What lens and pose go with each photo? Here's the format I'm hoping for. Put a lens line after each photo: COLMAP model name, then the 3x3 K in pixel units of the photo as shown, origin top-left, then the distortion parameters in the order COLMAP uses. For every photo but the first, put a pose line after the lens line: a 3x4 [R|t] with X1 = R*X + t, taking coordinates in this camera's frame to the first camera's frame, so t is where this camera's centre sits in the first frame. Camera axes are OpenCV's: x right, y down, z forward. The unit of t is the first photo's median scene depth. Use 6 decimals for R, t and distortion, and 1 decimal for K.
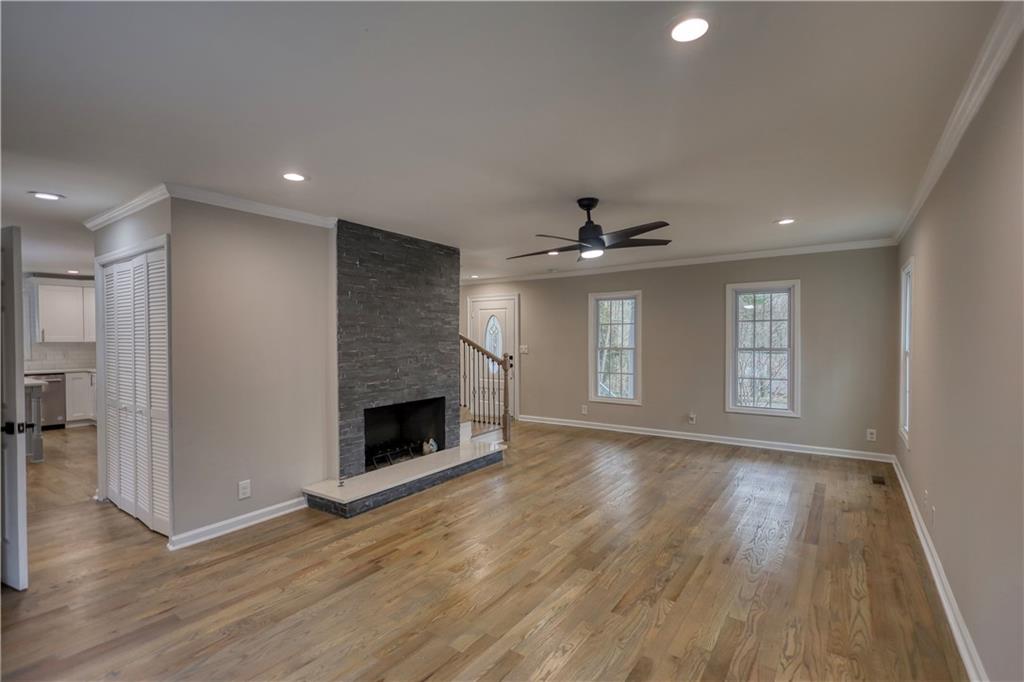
lens RADIAL K [[479.6, 0, 514.6], [0, 479.6, 349.7], [0, 0, 1]] dist [0.000164, 0.000096]
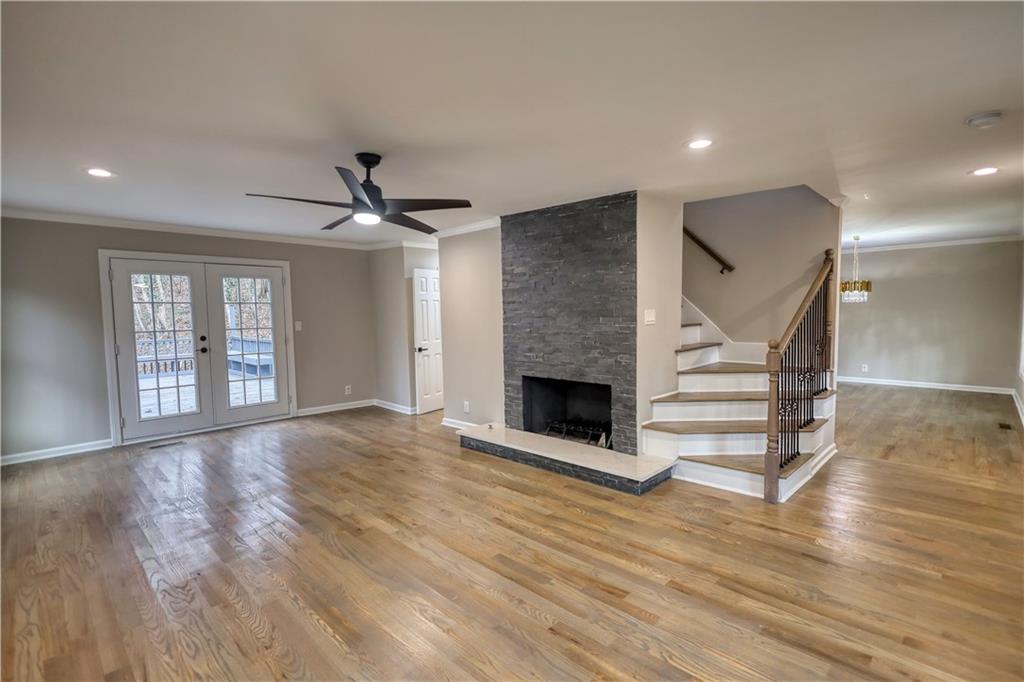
lens RADIAL K [[476.4, 0, 513.0], [0, 476.4, 346.3], [0, 0, 1]] dist [-0.000777, -0.000630]
pose [[-0.166623, 0.080720, -0.982711, 0.789606], [-0.009176, 0.996473, 0.083406, -0.039662], [0.985978, 0.022915, -0.165294, 1.145964]]
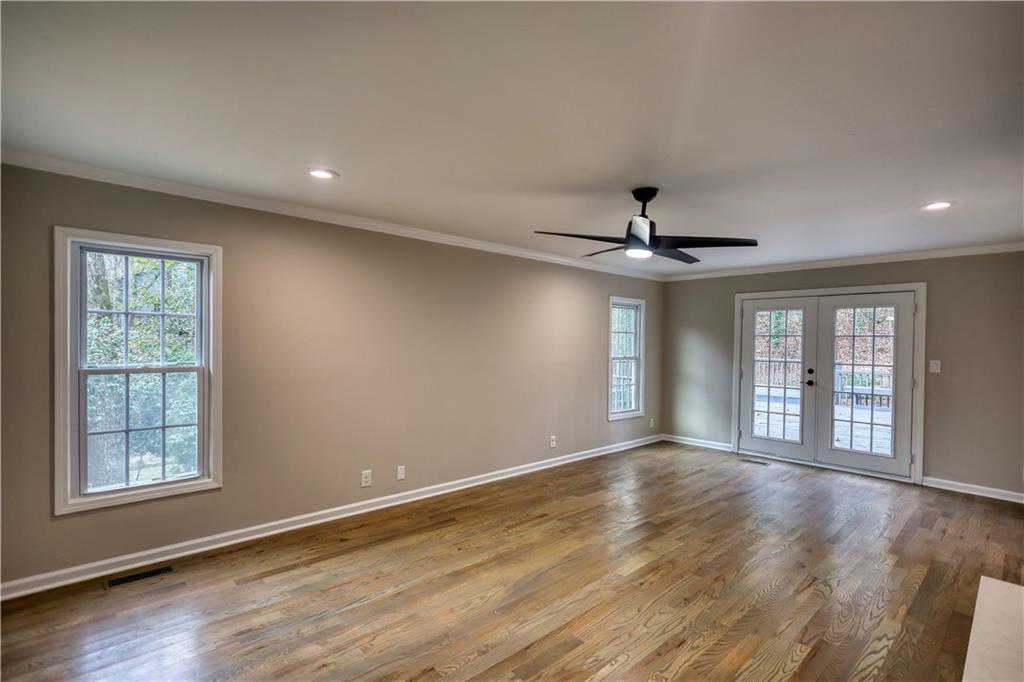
lens RADIAL K [[476.4, 0, 513.0], [0, 476.4, 346.3], [0, 0, 1]] dist [-0.000777, -0.000630]
pose [[-0.975655, -0.010667, 0.219050, 0.158875], [-0.003864, 0.999497, 0.031462, -0.050541], [-0.219276, 0.029850, -0.975206, 1.542332]]
